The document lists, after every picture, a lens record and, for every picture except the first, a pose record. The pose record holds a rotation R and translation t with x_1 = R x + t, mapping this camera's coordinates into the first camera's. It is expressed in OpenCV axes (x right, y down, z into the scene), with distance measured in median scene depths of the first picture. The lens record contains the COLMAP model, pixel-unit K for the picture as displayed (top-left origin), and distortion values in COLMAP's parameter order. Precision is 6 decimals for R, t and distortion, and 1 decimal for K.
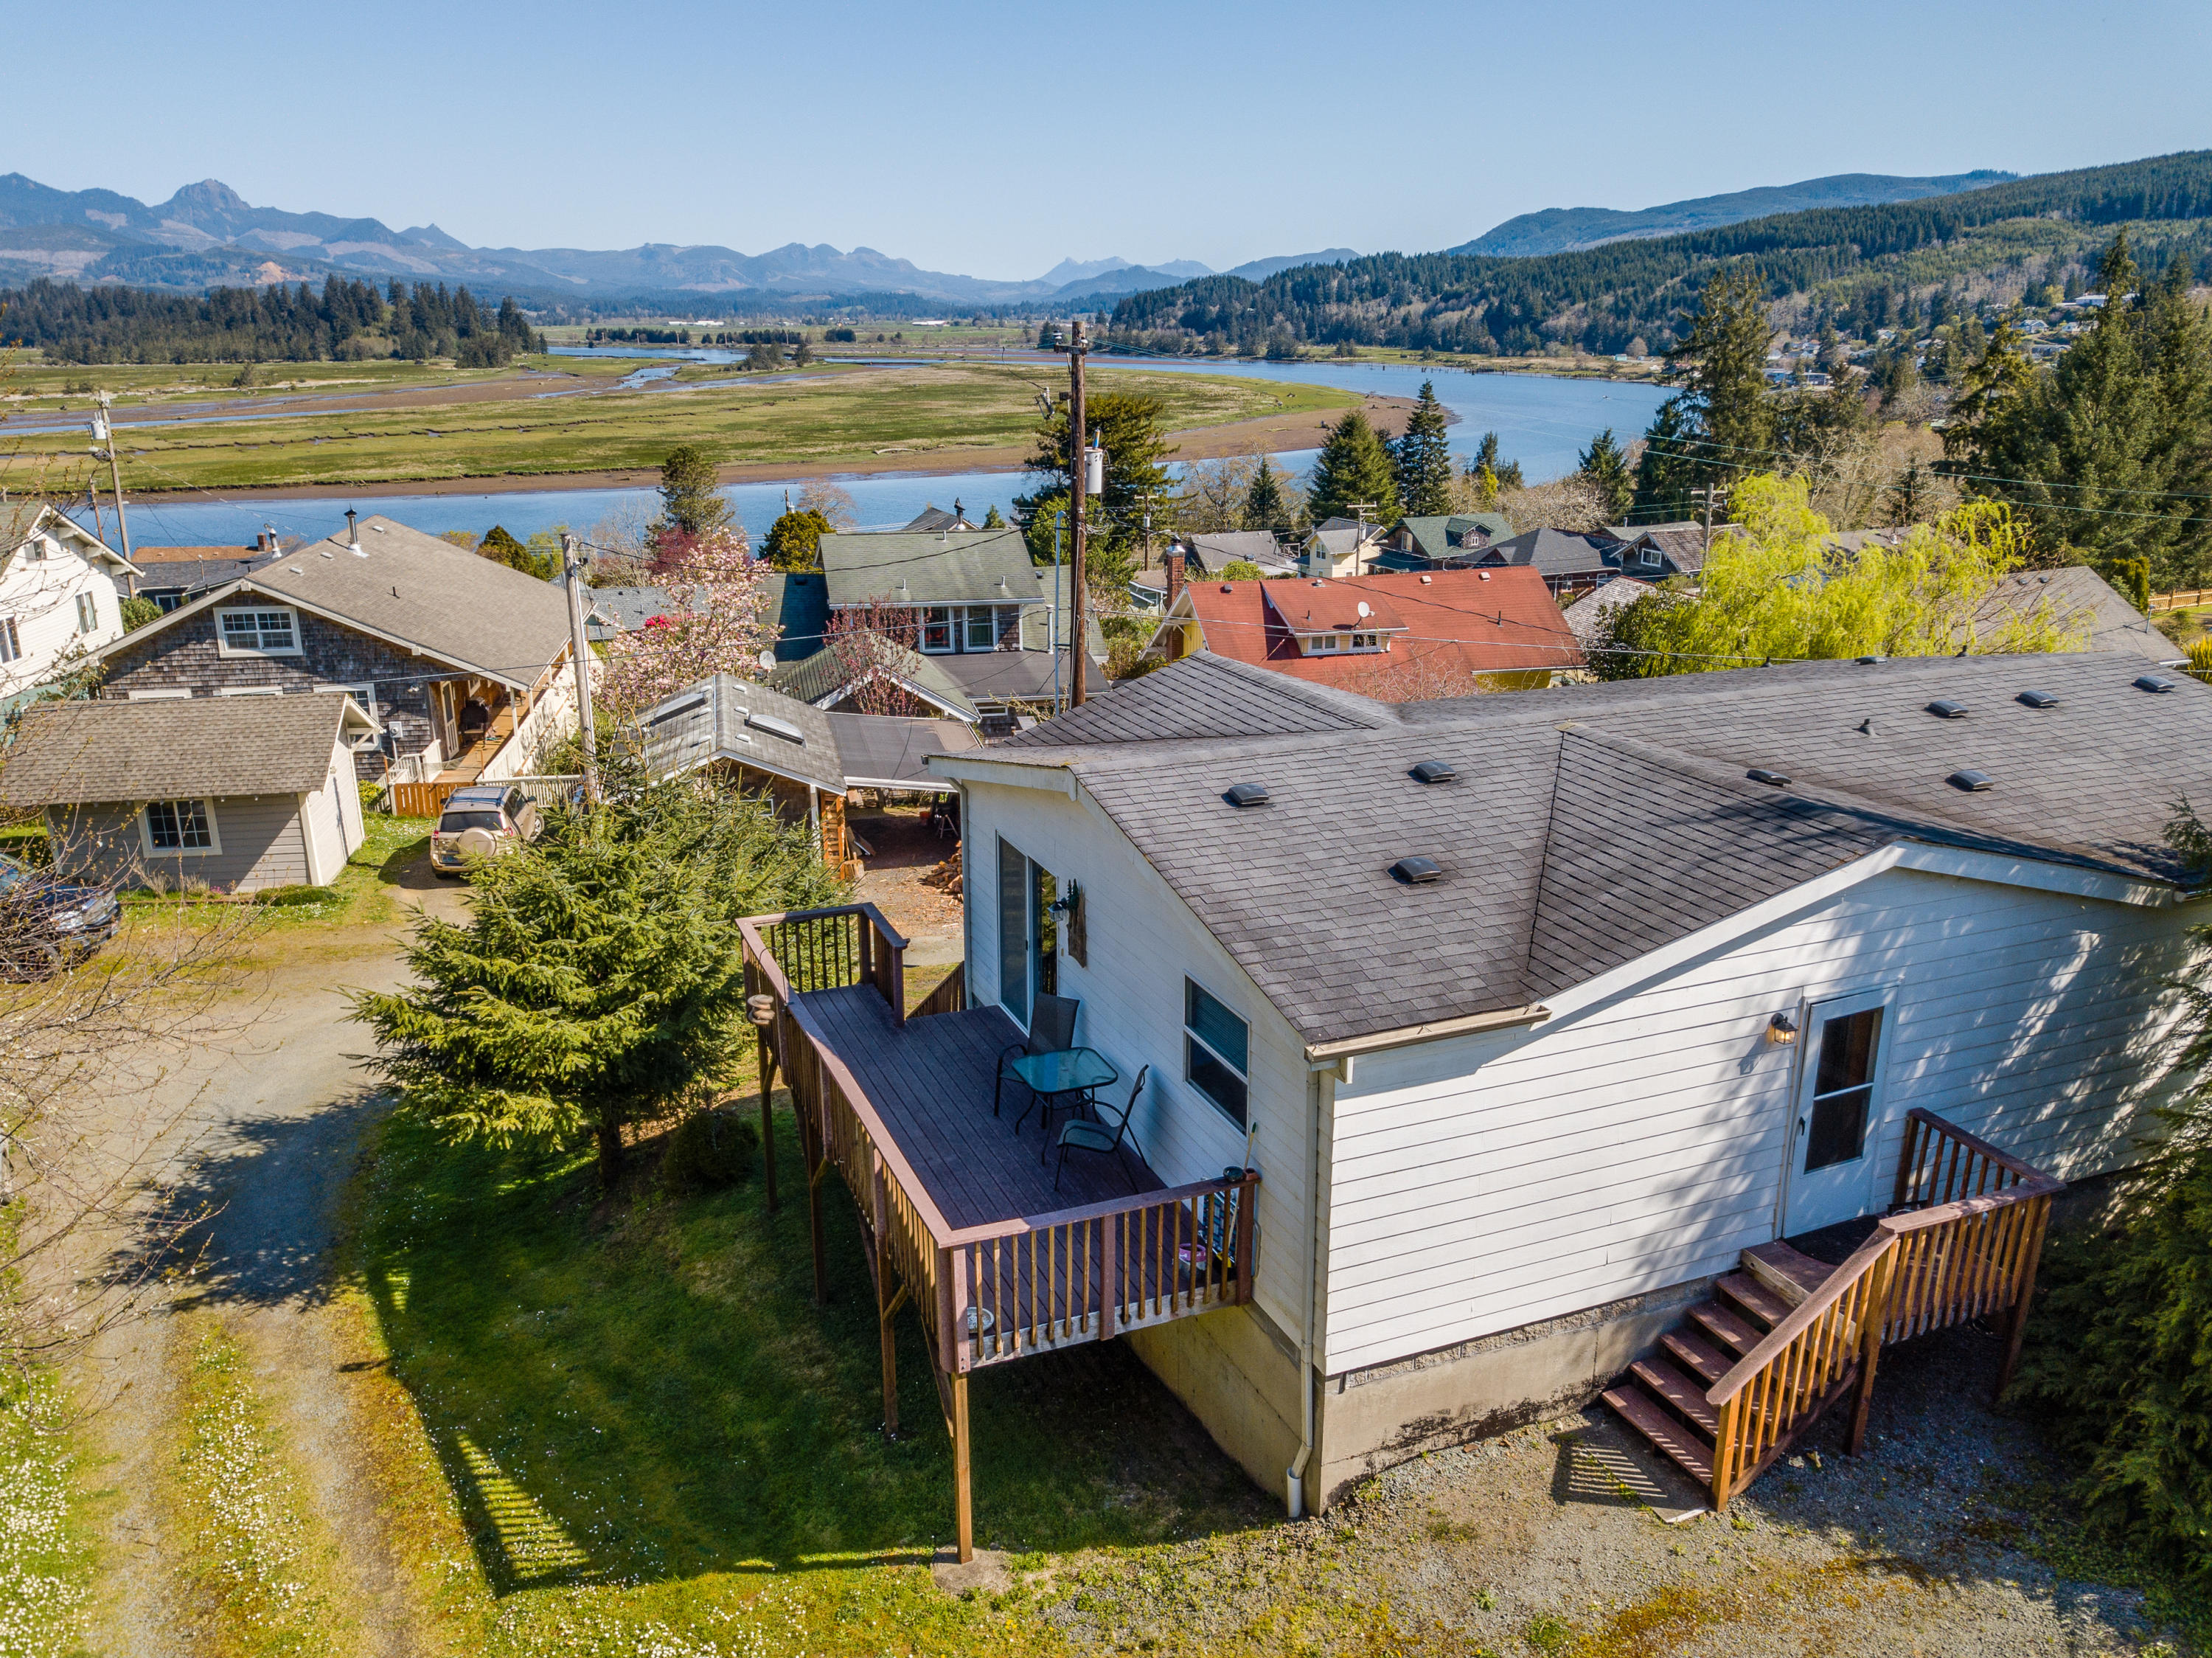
lens RADIAL K [[1744.9, 0, 1106.0], [0, 1744.9, 829.0], [0, 0, 1]] dist [-0.006979, -0.005547]
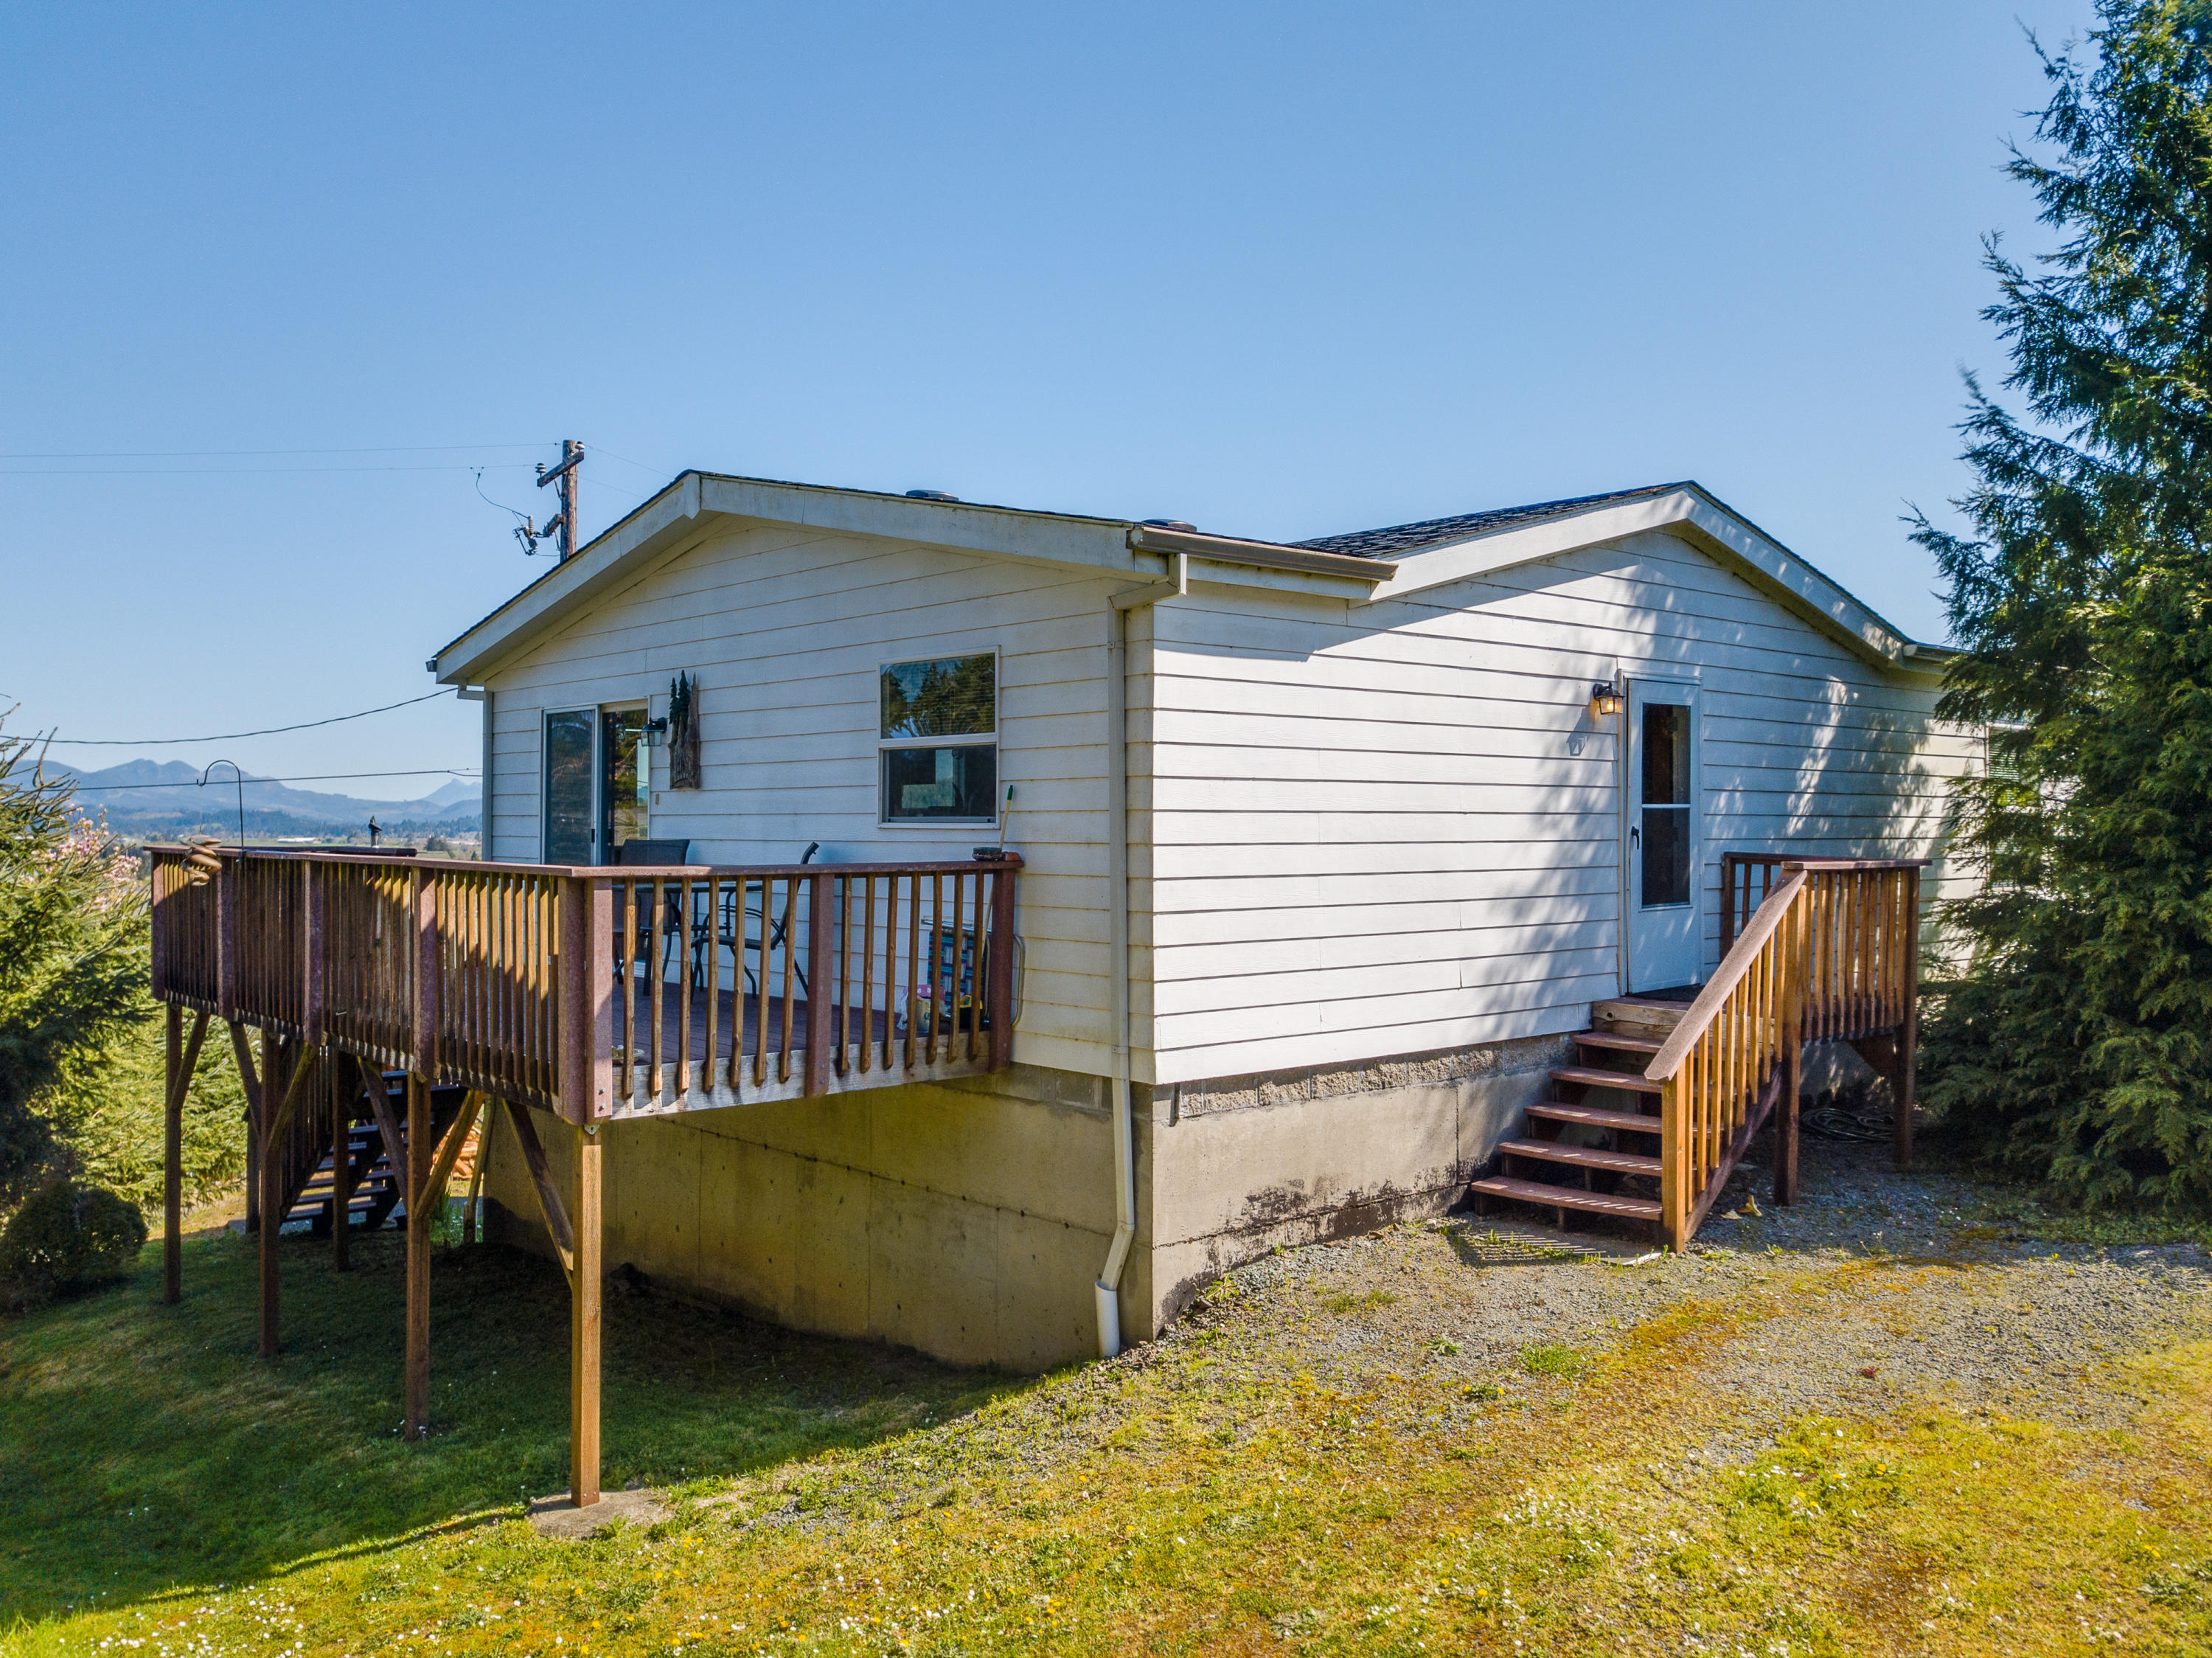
lens RADIAL K [[1754.3, 0, 1101.4], [0, 1754.3, 780.0], [0, 0, 1]] dist [0.010375, -0.002022]
pose [[0.946235, 0.010581, 0.323307, -0.111206], [0.090691, 0.950704, -0.296541, 0.379790], [-0.310507, 0.309918, 0.898630, 0.333830]]
